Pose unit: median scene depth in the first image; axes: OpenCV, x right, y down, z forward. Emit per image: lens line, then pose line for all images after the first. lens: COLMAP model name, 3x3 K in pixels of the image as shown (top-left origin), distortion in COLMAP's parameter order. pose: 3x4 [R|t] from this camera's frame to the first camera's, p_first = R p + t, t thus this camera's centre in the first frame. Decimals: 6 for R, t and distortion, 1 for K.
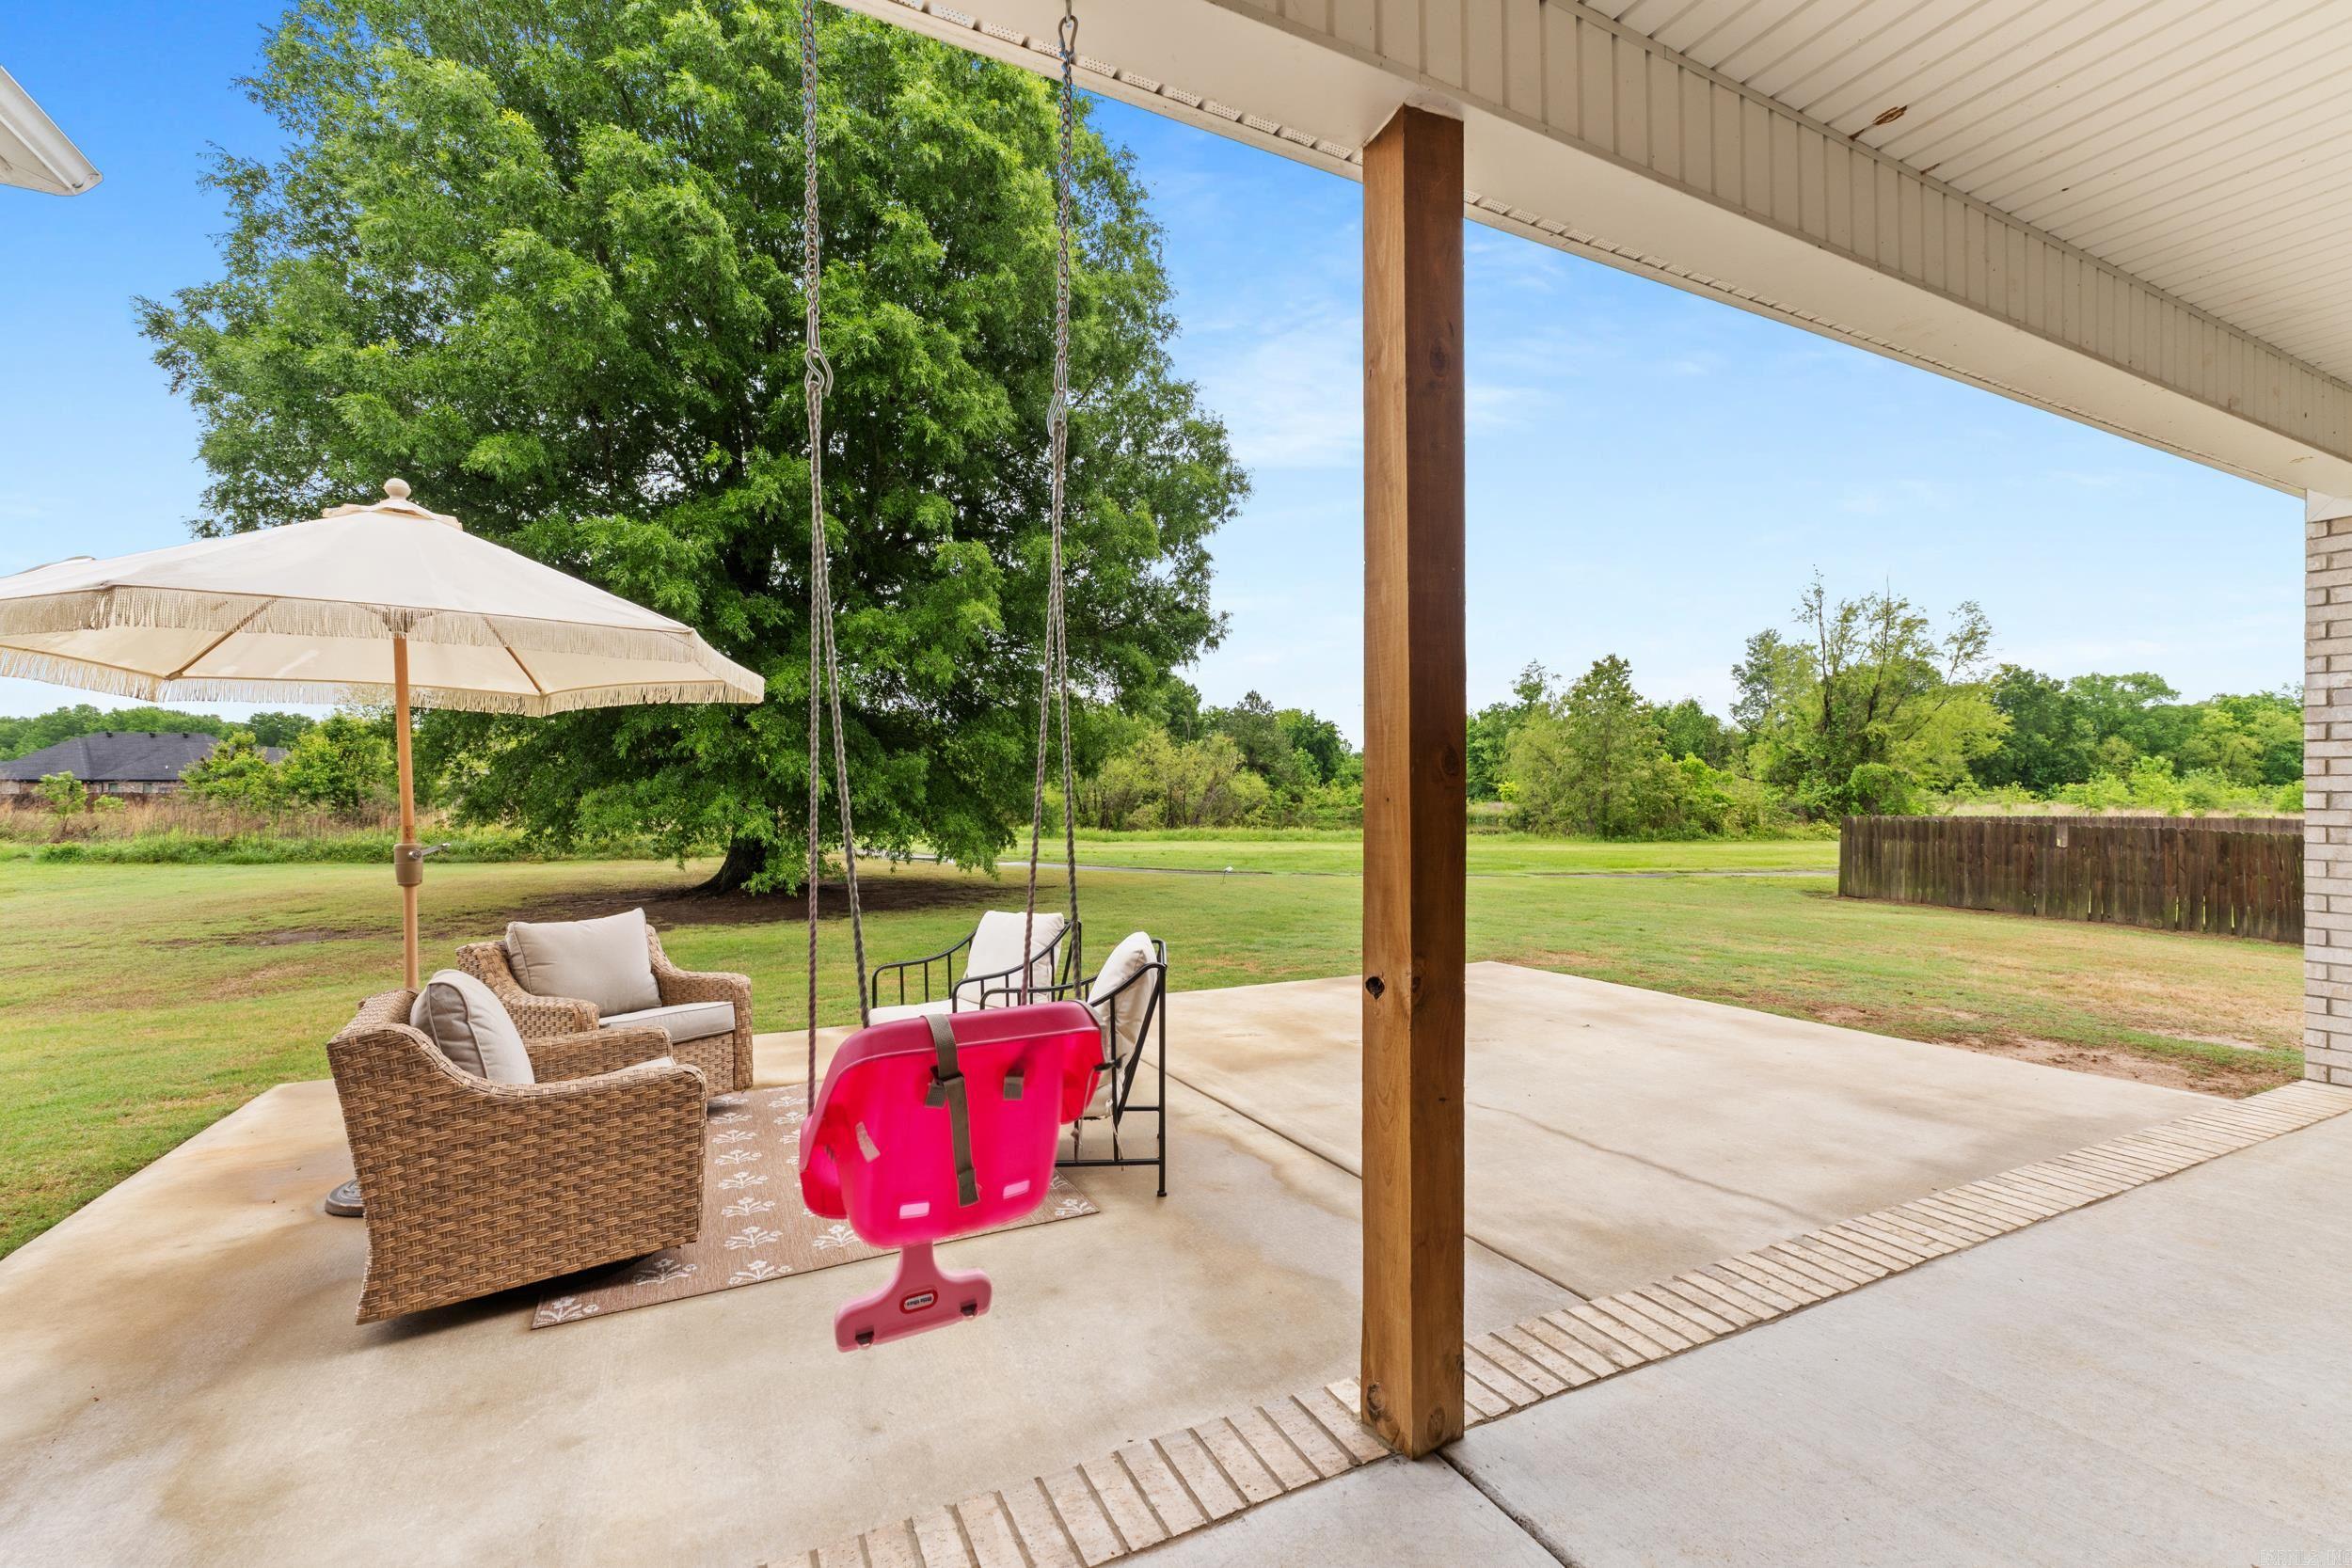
lens RADIAL K [[994.3, 0, 1175.4], [0, 994.3, 808.7], [0, 0, 1]] dist [0.010398, -0.000246]
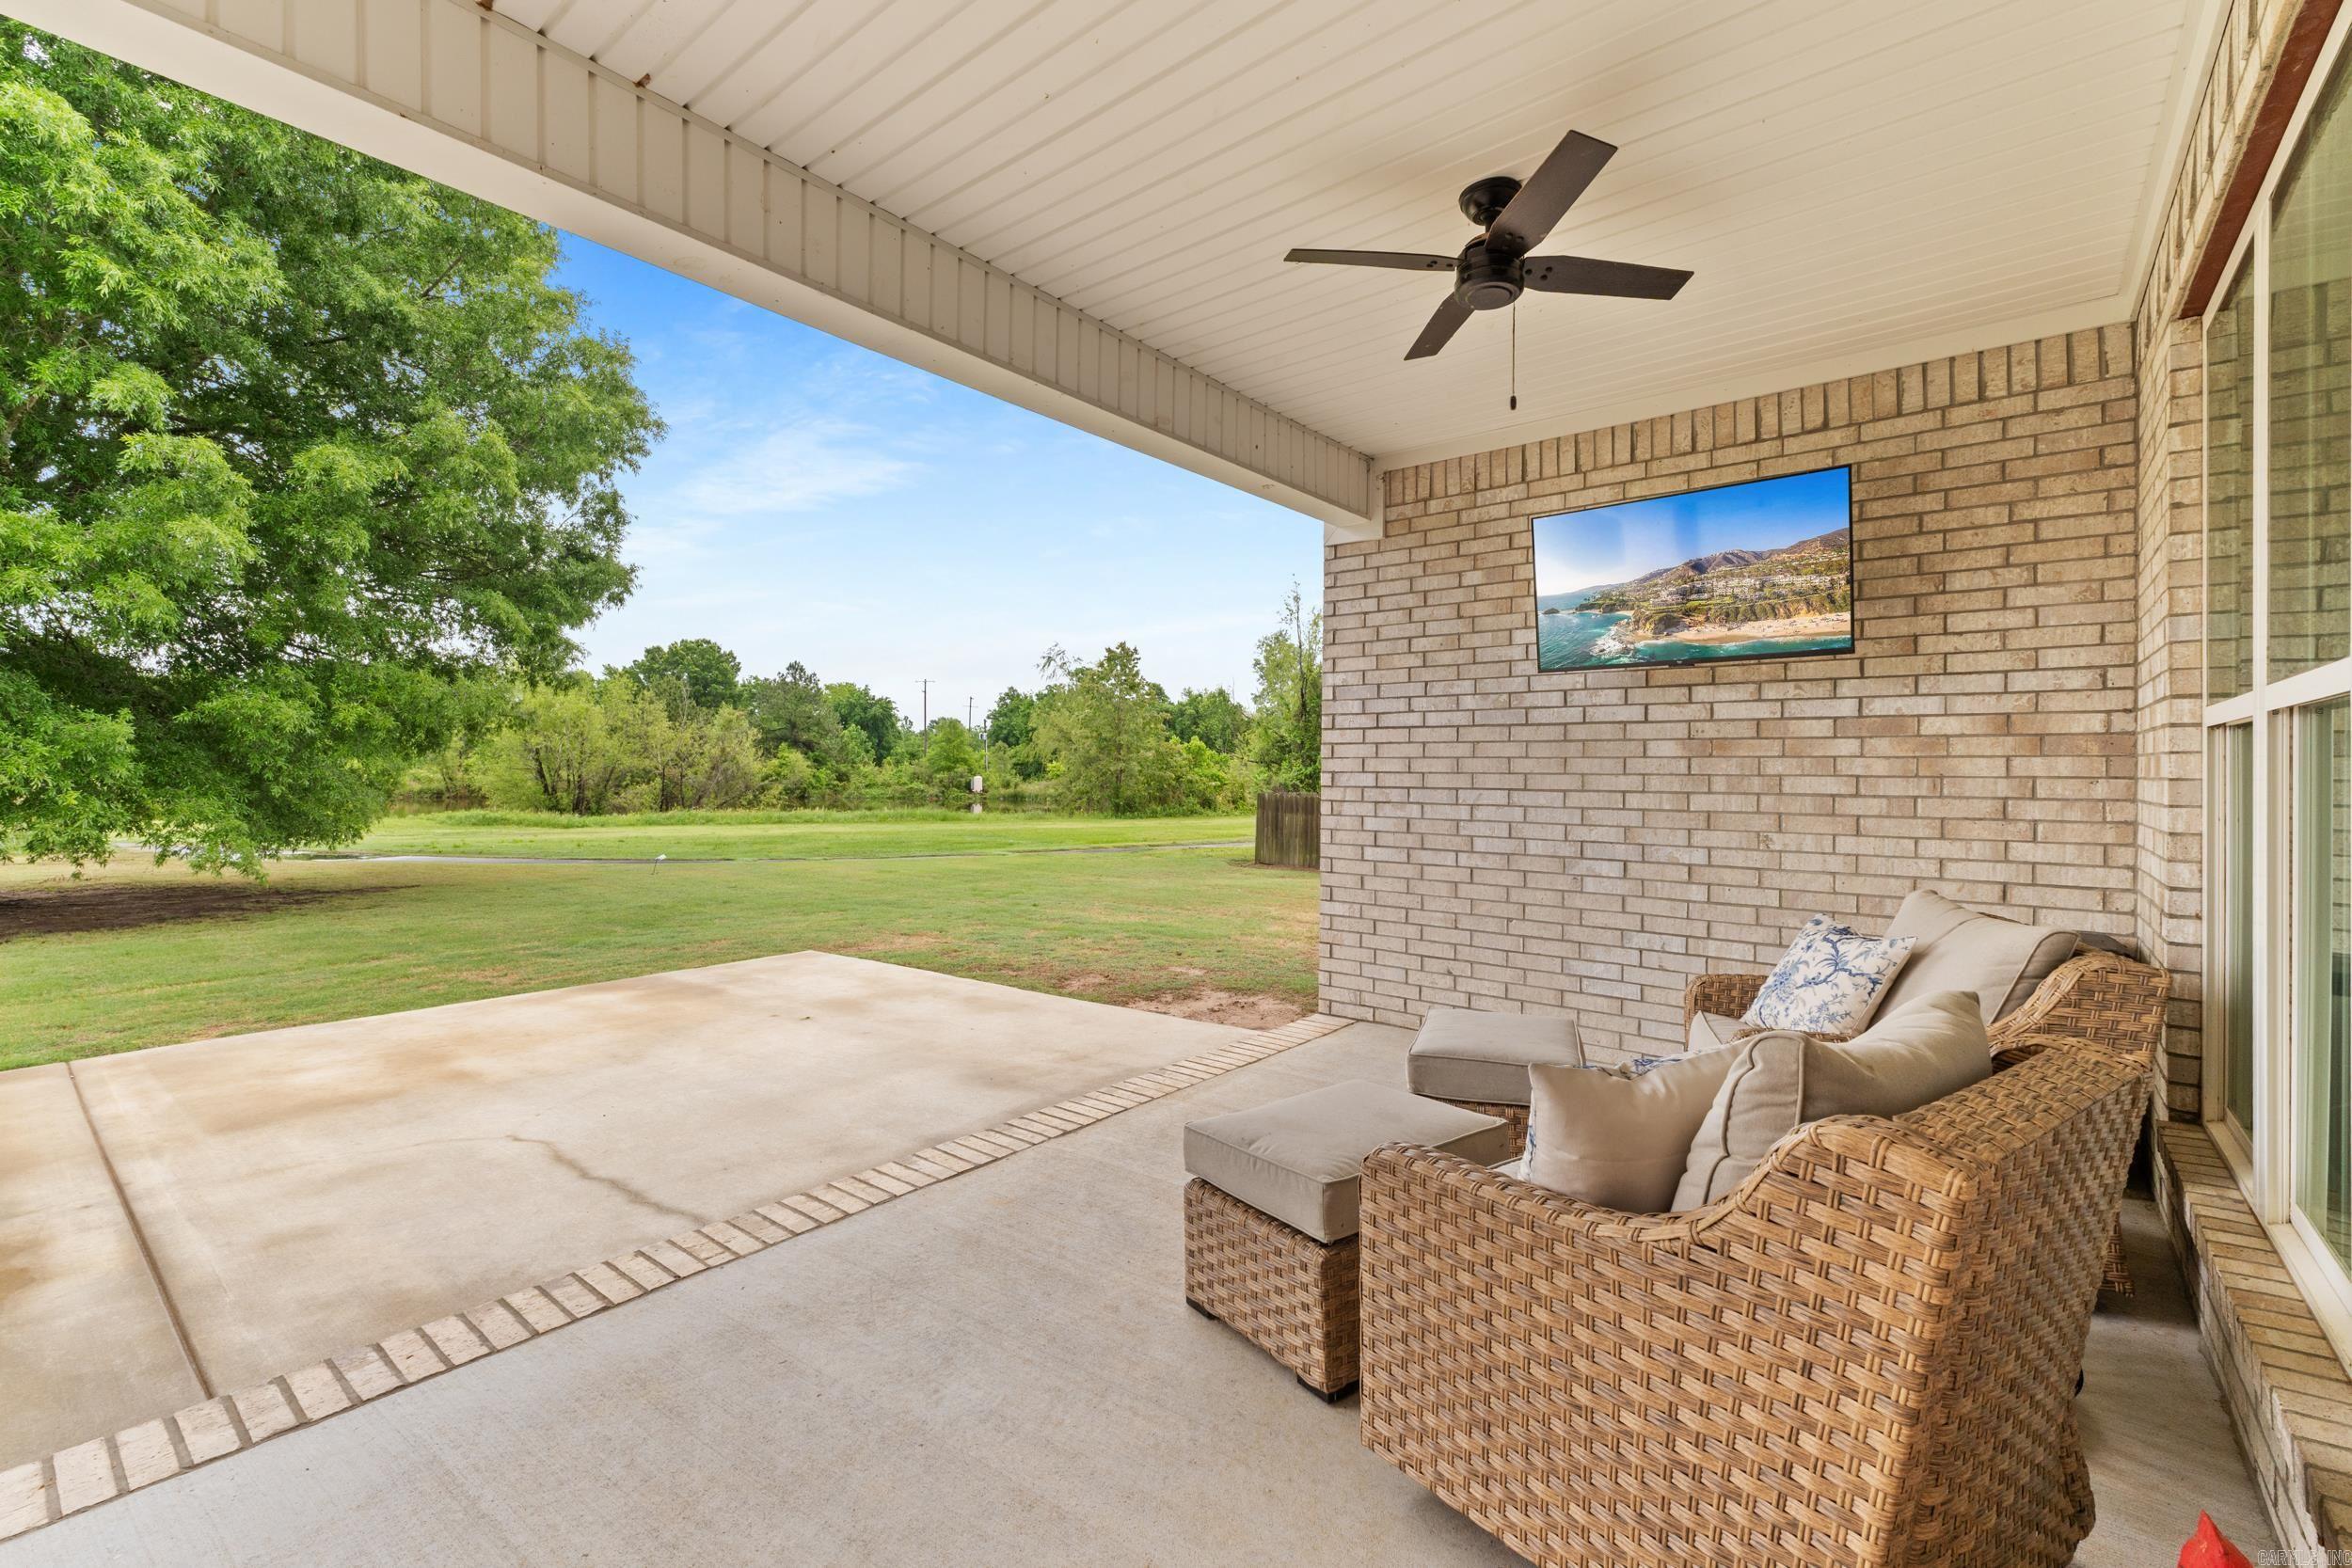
lens RADIAL K [[1004.2, 0, 1176.3], [0, 1004.2, 794.9], [0, 0, 1]] dist [0.006741, 0.000110]
pose [[0.912941, -0.007189, 0.408028, 0.052921], [0.004394, 0.999960, 0.007787, 0.000038], [-0.408068, -0.005316, 0.912936, -0.001780]]
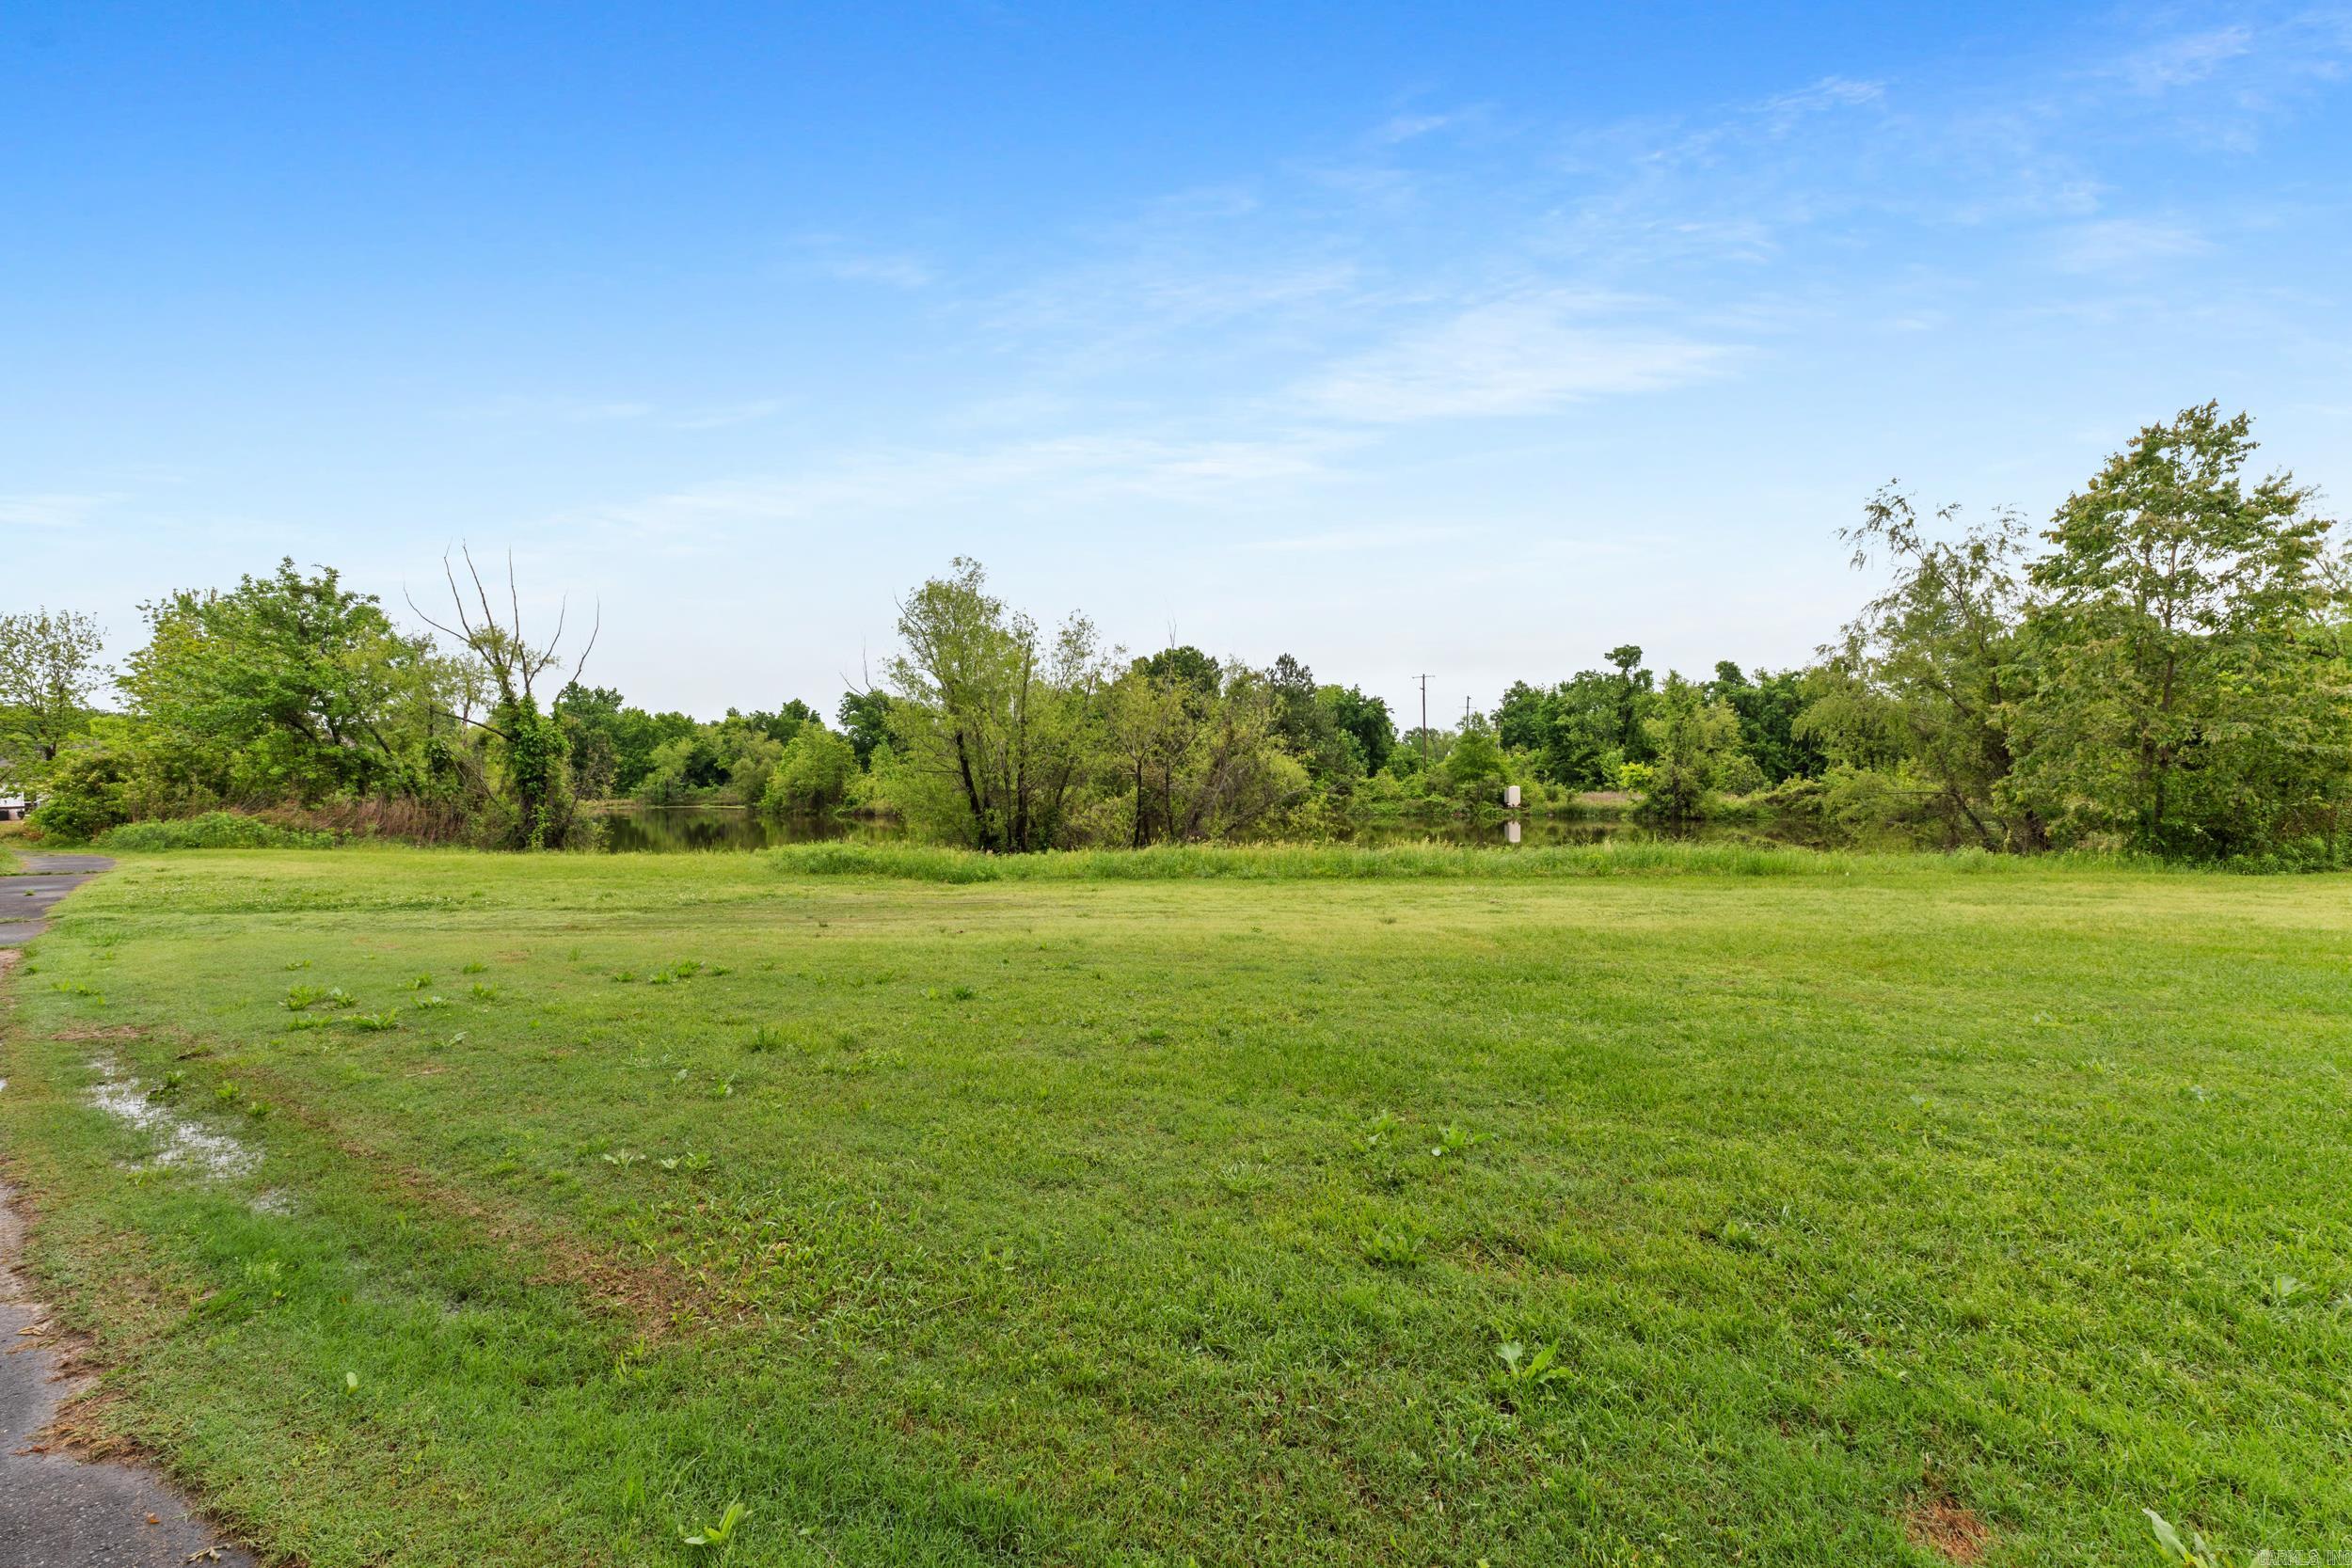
lens RADIAL K [[1004.2, 0, 1176.3], [0, 1004.2, 794.9], [0, 0, 1]] dist [0.006741, 0.000110]
pose [[0.999567, -0.012259, -0.026753, 0.031118], [0.011961, 0.999865, -0.011257, 0.002286], [0.026888, 0.010932, 0.999579, 0.564421]]
